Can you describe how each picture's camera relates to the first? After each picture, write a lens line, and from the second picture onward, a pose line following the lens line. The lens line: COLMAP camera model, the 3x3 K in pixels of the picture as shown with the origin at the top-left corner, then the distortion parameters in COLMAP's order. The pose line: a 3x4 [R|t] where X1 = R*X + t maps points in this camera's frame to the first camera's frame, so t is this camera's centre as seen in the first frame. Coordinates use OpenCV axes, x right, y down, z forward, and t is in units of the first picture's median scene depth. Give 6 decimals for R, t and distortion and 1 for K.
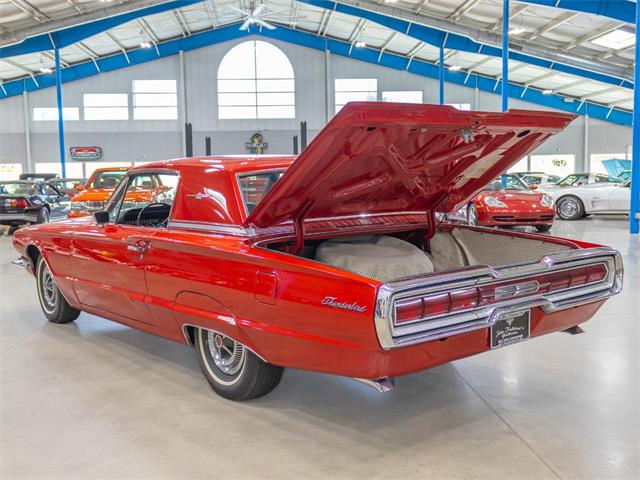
lens RADIAL K [[710.5, 0, 312.6], [0, 710.5, 241.4], [0, 0, 1]] dist [0.012266, 0.007879]
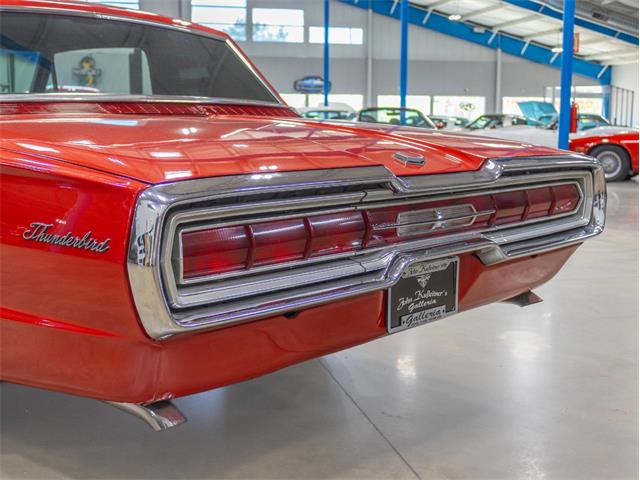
lens RADIAL K [[857.4, 0, 320.0], [0, 857.4, 240.0], [0, 0, 1]] dist [-0.001742, -0.006751]
pose [[0.985529, 0.000755, 0.169507, 0.066037], [-0.007392, 0.999230, 0.038525, 0.041232], [-0.169347, -0.039221, 0.984776, 0.272598]]
